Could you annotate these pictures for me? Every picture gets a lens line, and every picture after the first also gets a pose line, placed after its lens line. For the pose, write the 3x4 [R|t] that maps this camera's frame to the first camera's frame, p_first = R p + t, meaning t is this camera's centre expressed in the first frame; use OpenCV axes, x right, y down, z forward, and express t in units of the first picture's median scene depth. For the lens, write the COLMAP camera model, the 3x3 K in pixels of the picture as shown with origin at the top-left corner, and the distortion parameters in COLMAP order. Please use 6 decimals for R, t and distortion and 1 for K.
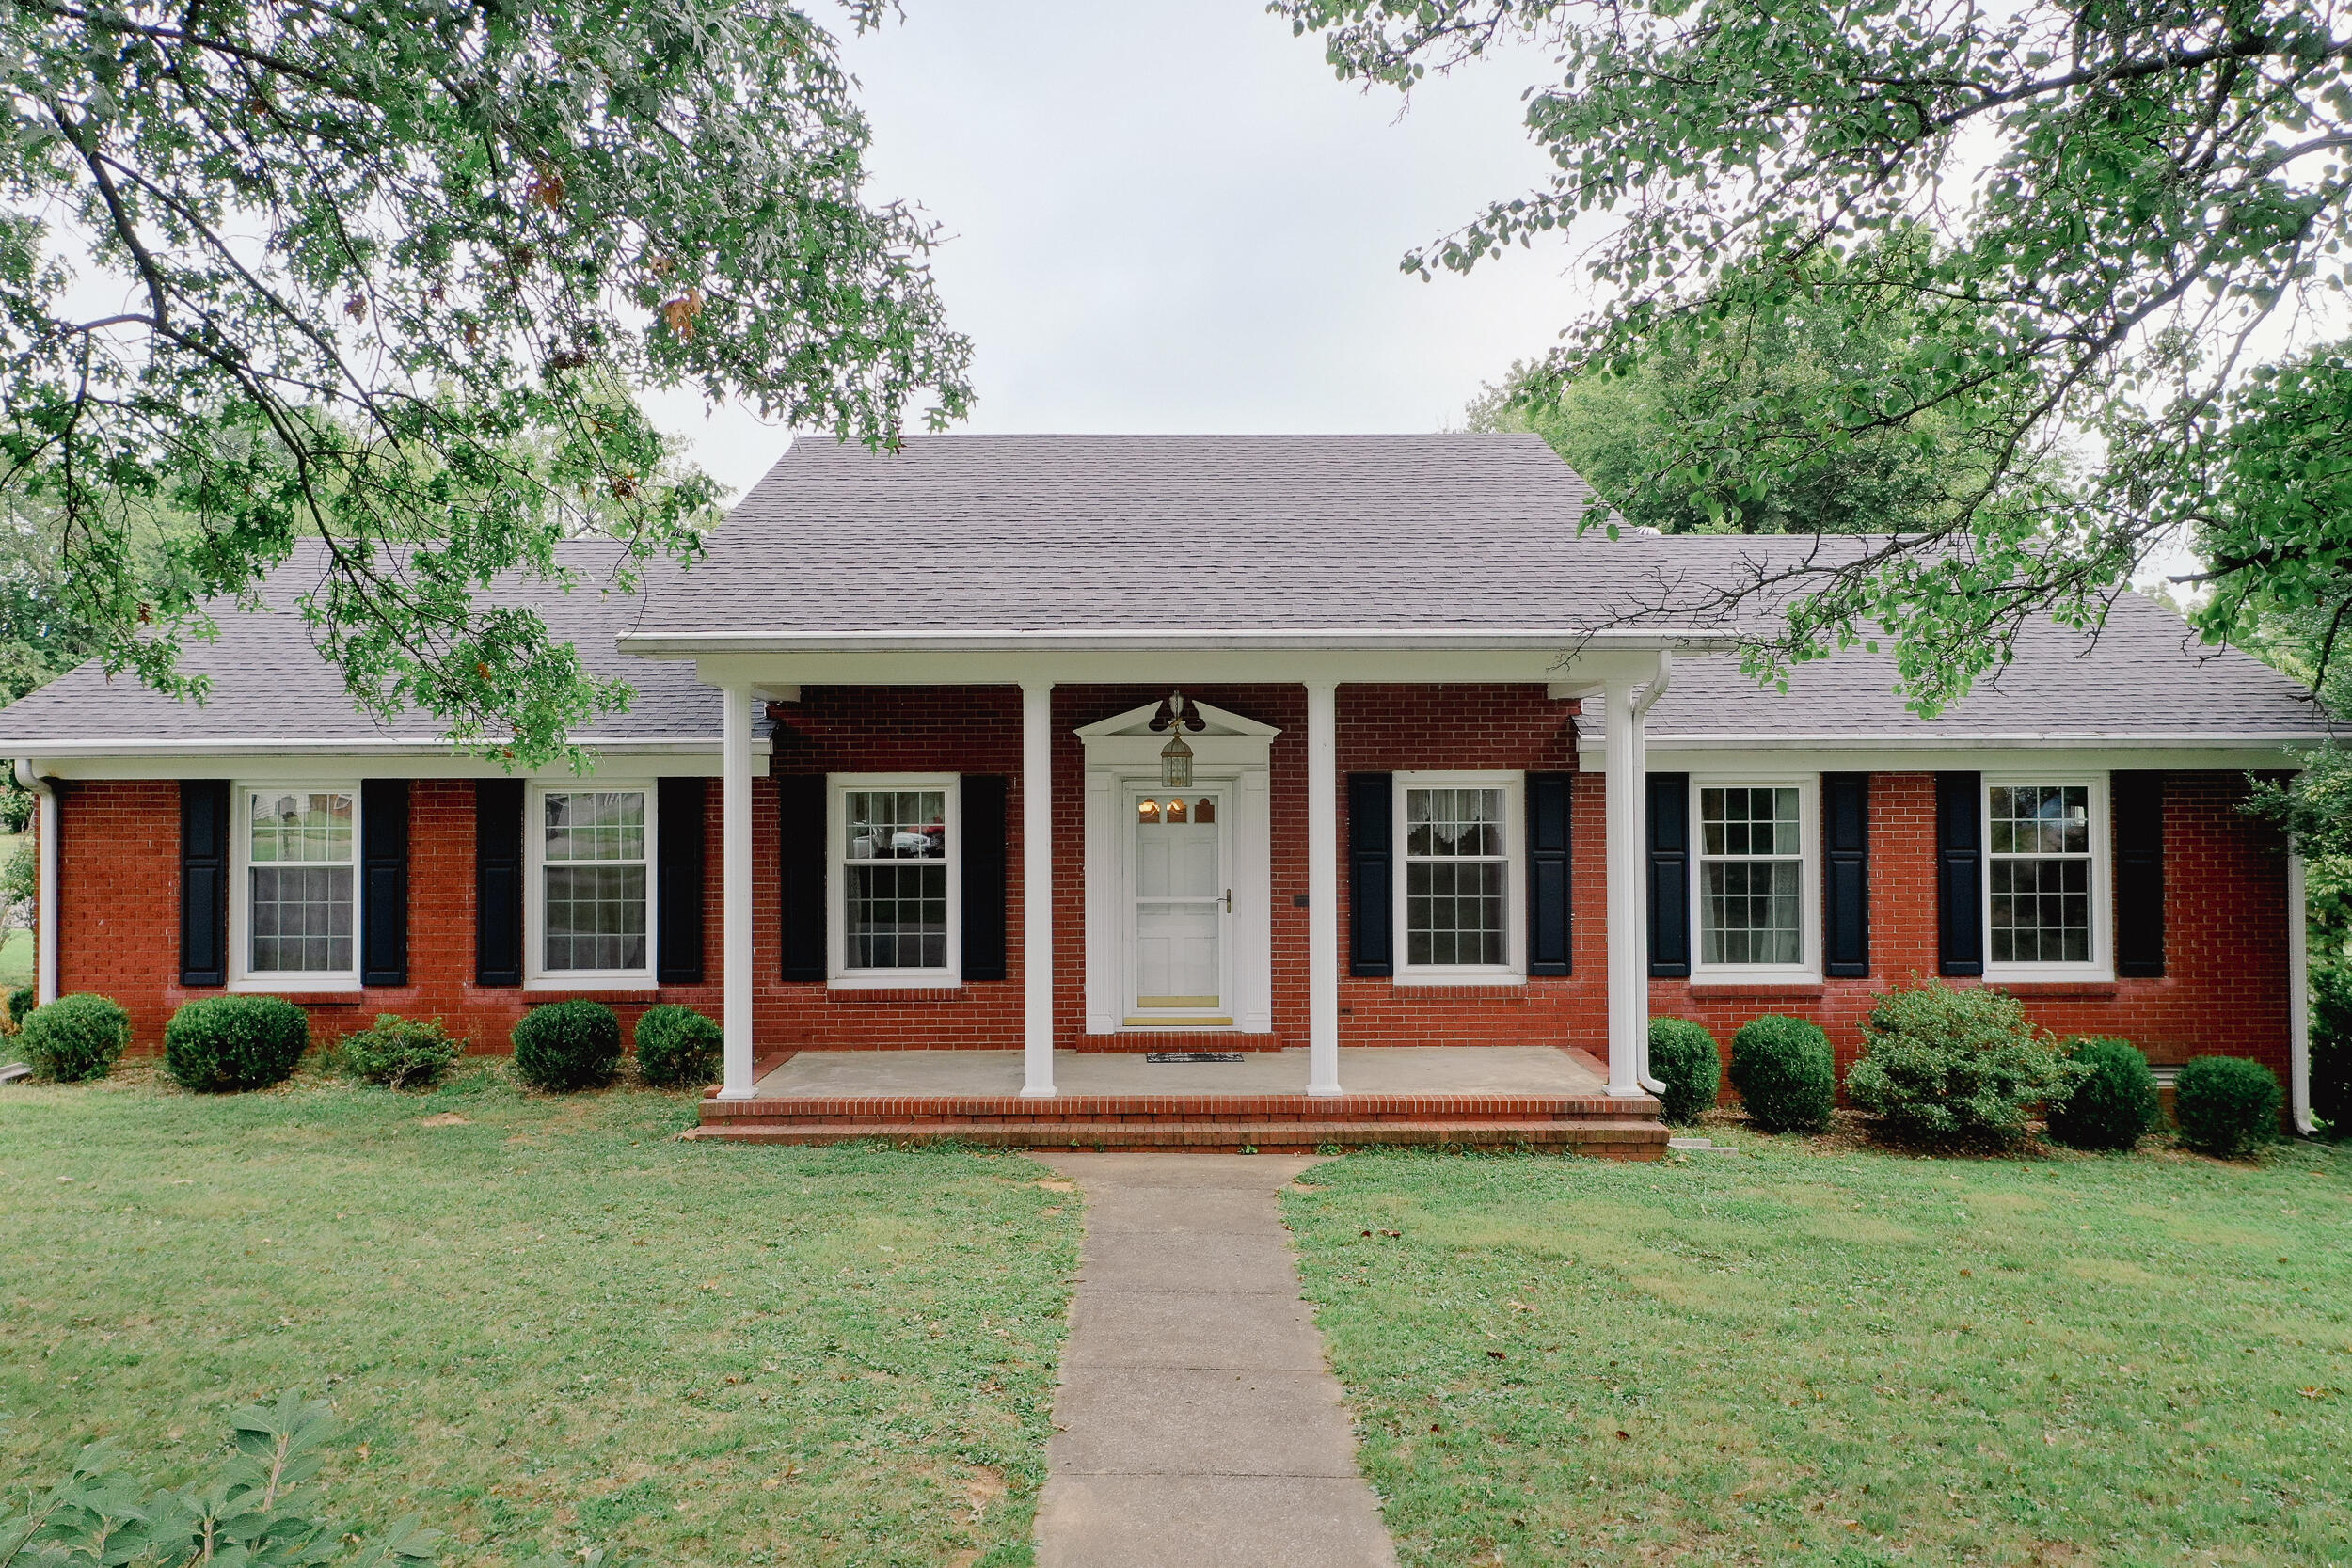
lens RADIAL K [[2148.0, 0, 1176.0], [0, 2148.0, 782.7], [0, 0, 1]] dist [-0.008292, 0.000000]
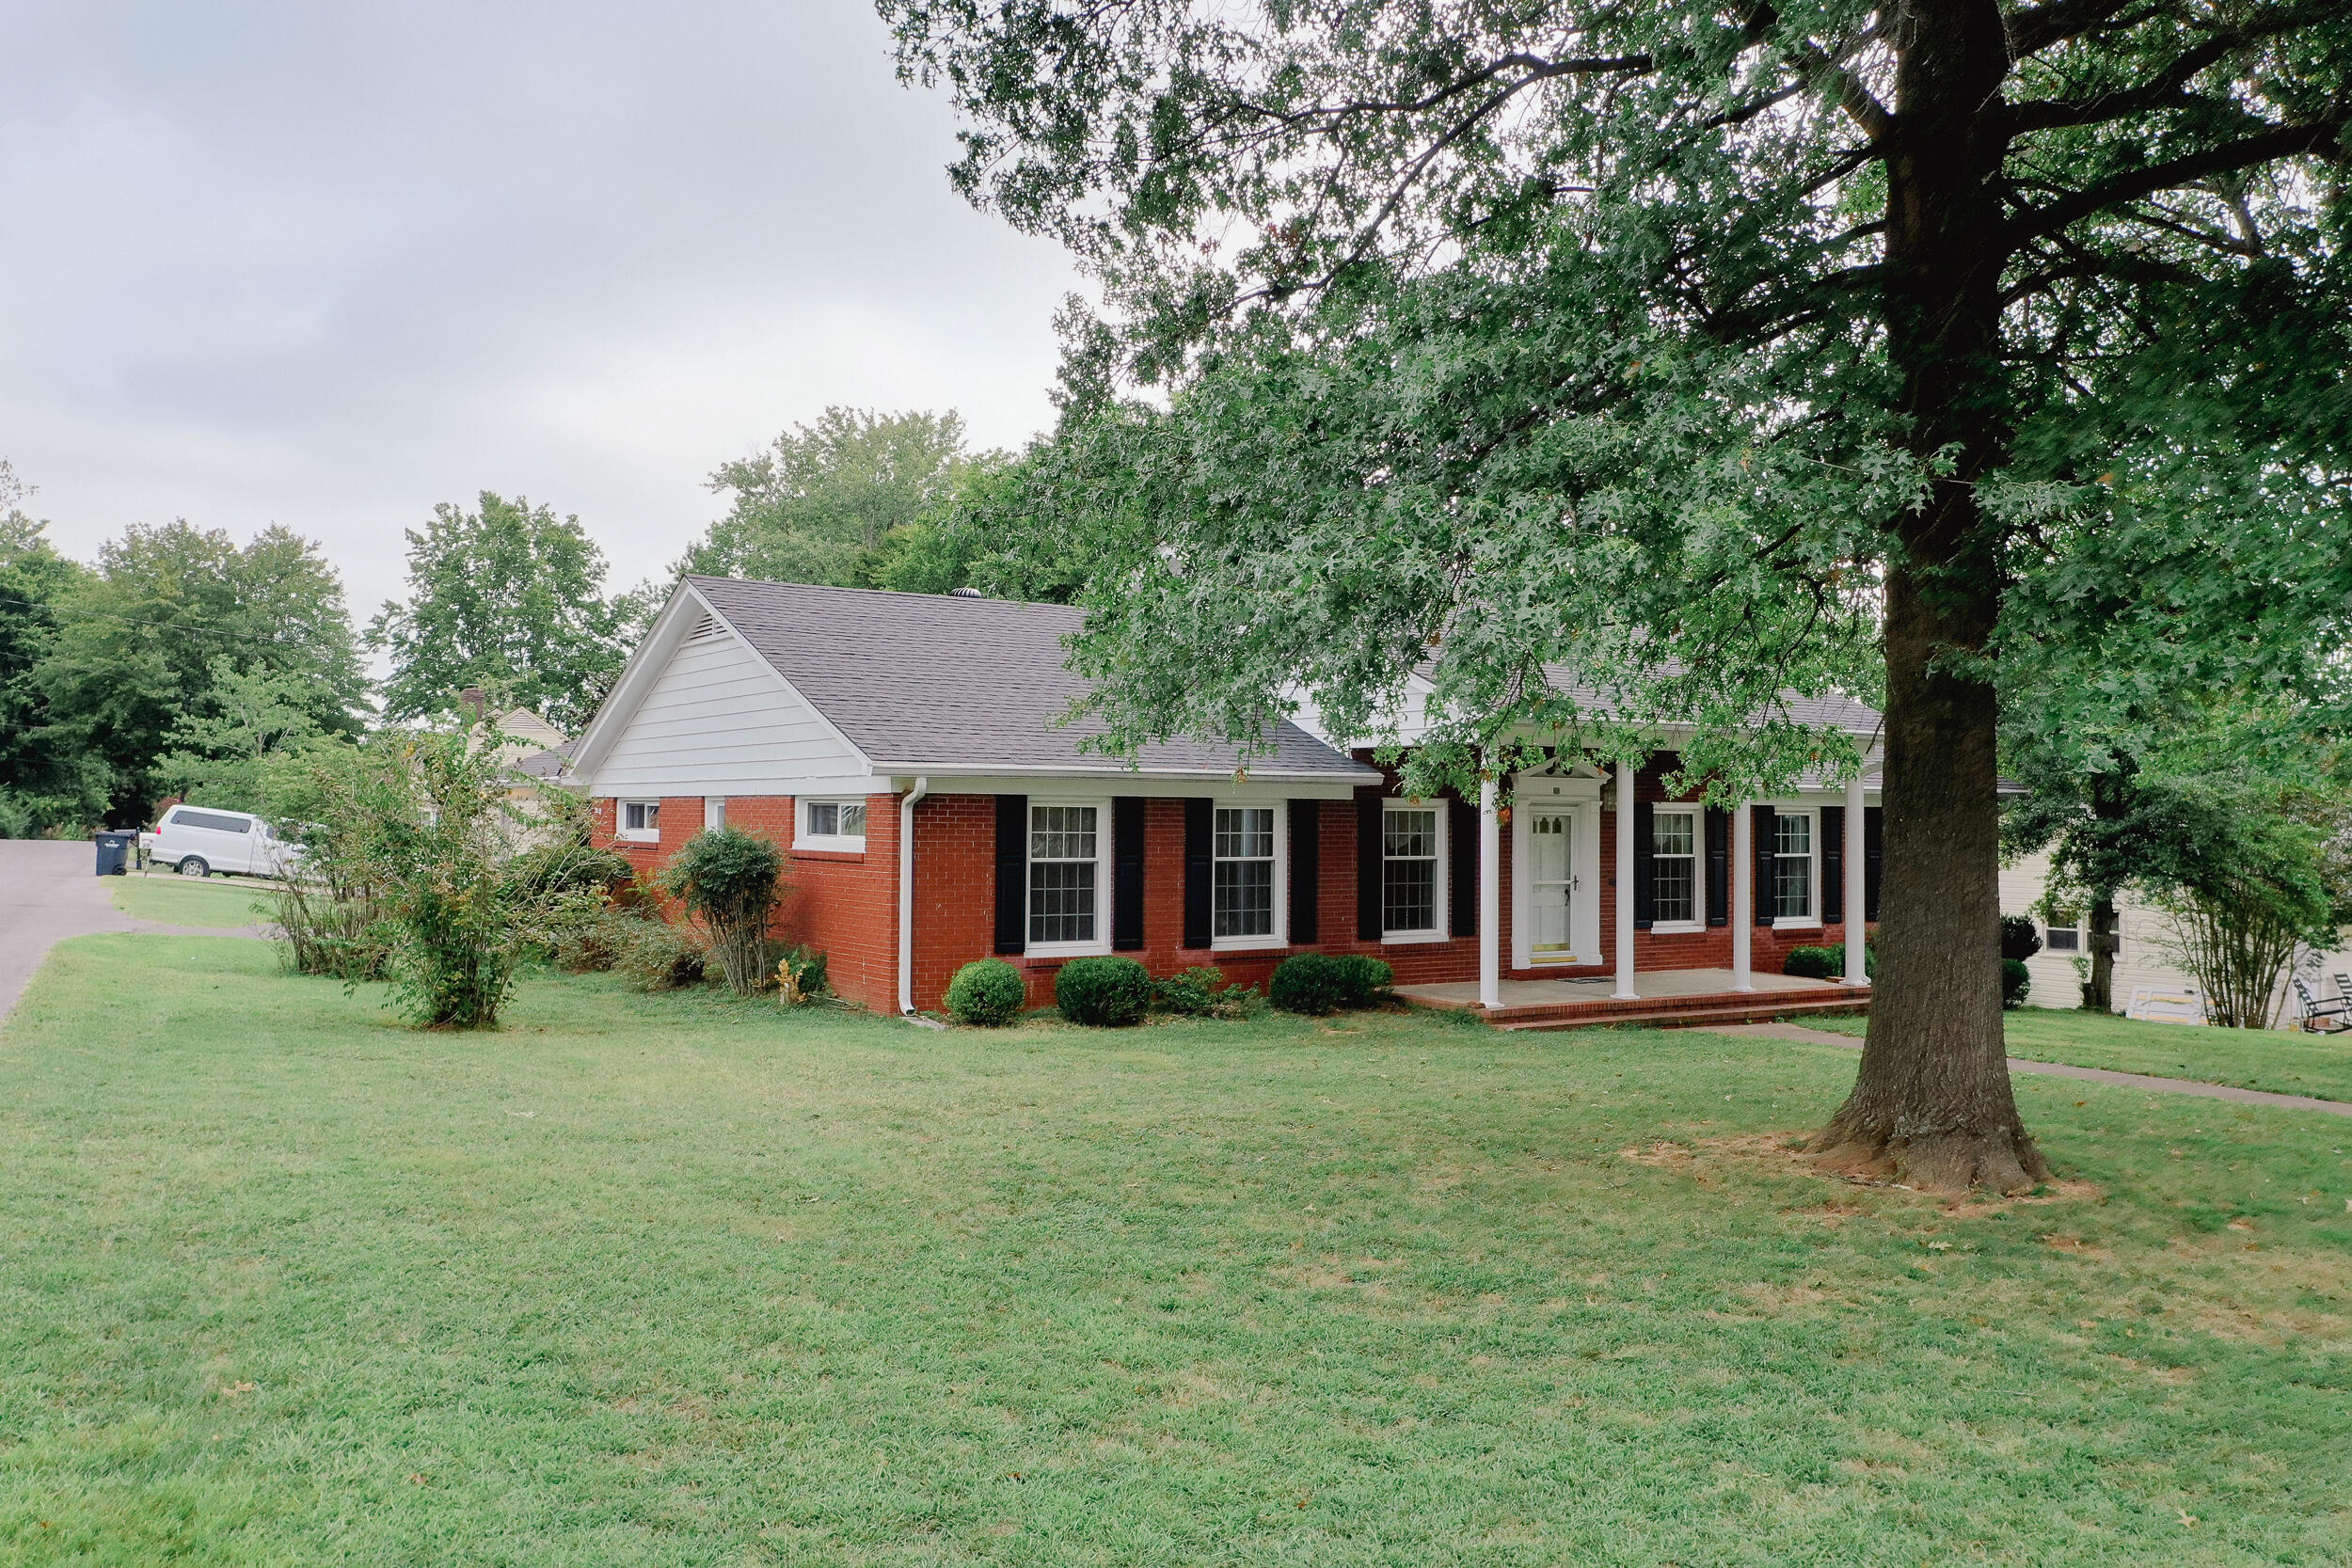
lens RADIAL K [[1855.9, 0, 1175.4], [0, 1855.9, 789.8], [0, 0, 1]] dist [0.004965, 0.008421]
pose [[0.855836, 0.018498, 0.516917, -0.937111], [-0.015955, 0.999829, -0.009363, 0.004383], [-0.517001, -0.000234, 0.855985, -0.018237]]
